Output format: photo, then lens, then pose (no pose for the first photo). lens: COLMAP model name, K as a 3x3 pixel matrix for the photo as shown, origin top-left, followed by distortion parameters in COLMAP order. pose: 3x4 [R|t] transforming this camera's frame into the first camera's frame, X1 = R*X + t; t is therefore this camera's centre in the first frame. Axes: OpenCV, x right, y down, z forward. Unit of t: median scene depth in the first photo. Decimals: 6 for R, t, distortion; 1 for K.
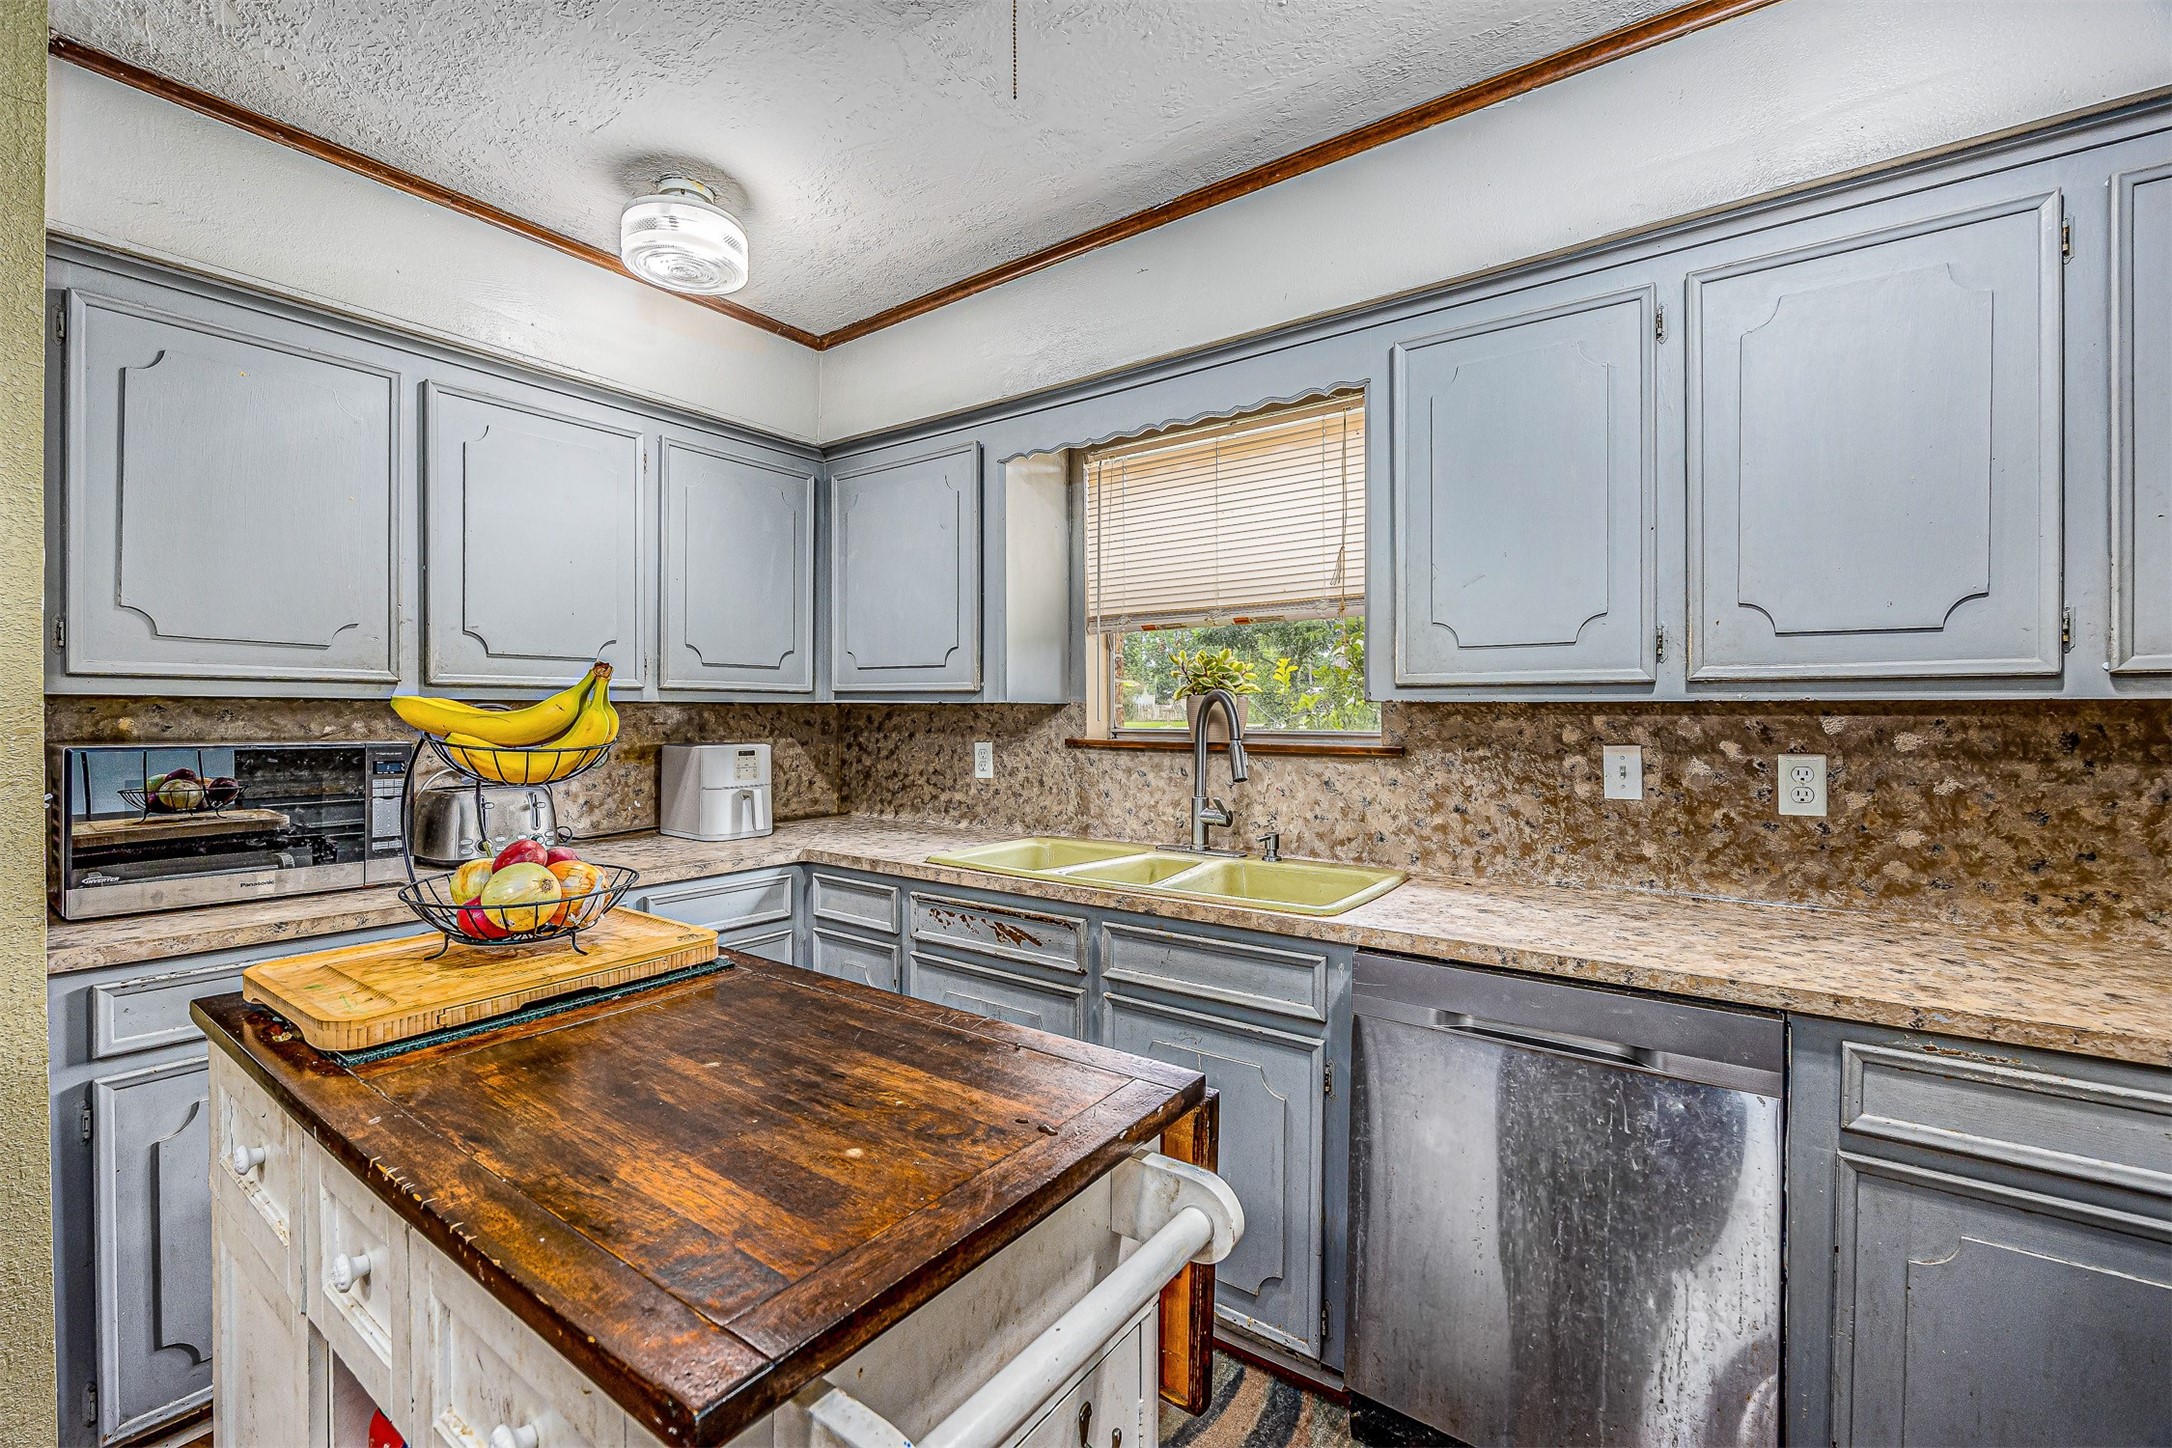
lens RADIAL K [[914.9, 0, 1050.0], [0, 914.9, 708.4], [0, 0, 1]] dist [-0.011909, 0.001344]
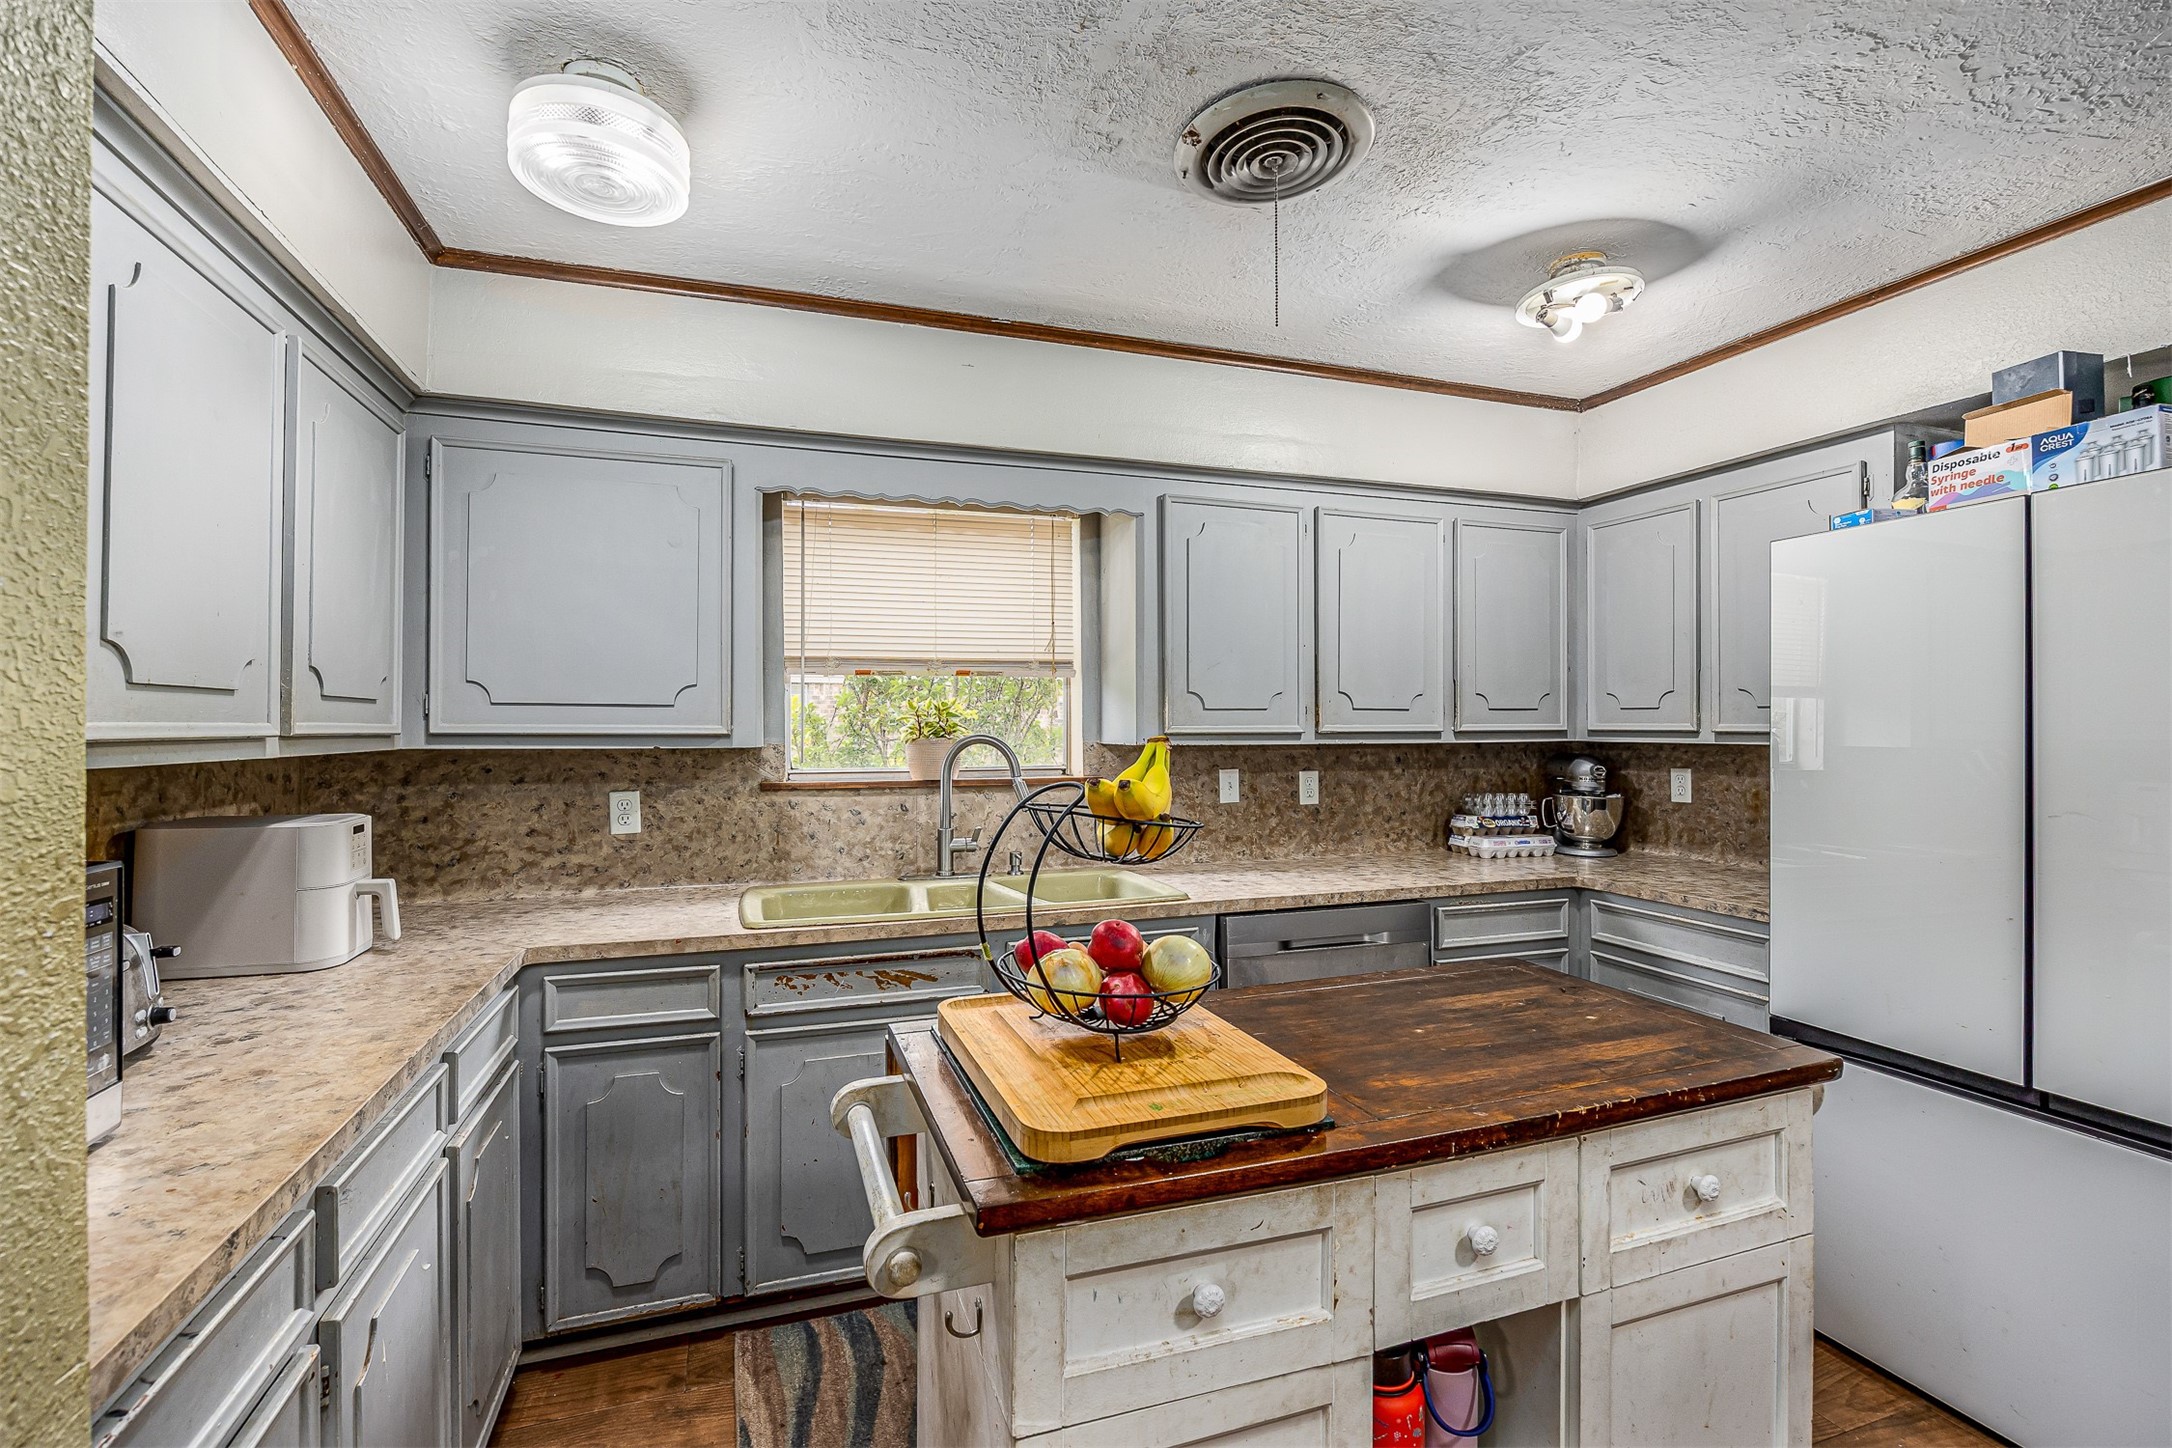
lens RADIAL K [[914.9, 0, 1054.4], [0, 914.9, 711.6], [0, 0, 1]] dist [-0.011909, 0.001344]
pose [[0.592088, 0.009876, 0.805813, -0.756789], [0.003586, 0.999883, -0.014889, -0.033777], [-0.805865, 0.011705, 0.591983, 0.253373]]
